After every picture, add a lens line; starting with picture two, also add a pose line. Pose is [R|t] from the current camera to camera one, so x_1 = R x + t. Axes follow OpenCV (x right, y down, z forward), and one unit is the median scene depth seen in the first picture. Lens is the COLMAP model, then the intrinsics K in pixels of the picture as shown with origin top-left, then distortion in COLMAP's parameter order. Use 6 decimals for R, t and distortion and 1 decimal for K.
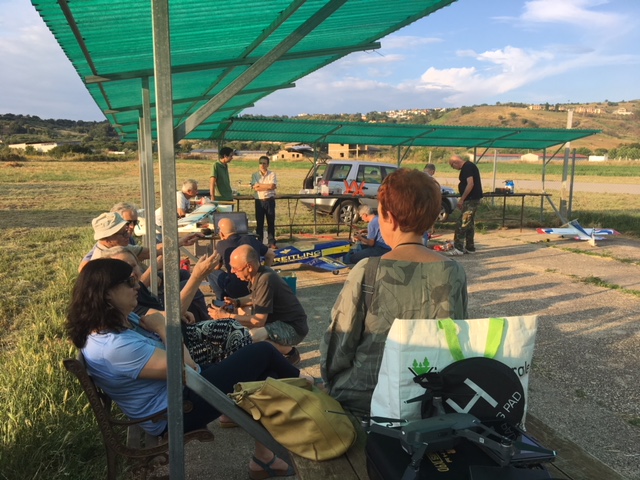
lens RADIAL K [[545.2, 0, 320.0], [0, 545.2, 239.1], [0, 0, 1]] dist [0.061648, -0.081204]
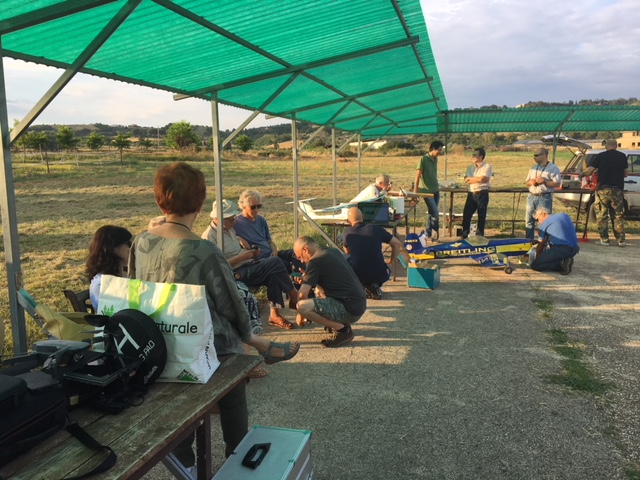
lens RADIAL K [[545.2, 0, 318.0], [0, 545.2, 241.4], [0, 0, 1]] dist [0.061648, -0.081204]
pose [[0.832624, 0.069369, -0.549478, 0.220122], [-0.060202, 0.997582, 0.034715, -0.002503], [0.550557, 0.004175, 0.834787, 0.026172]]
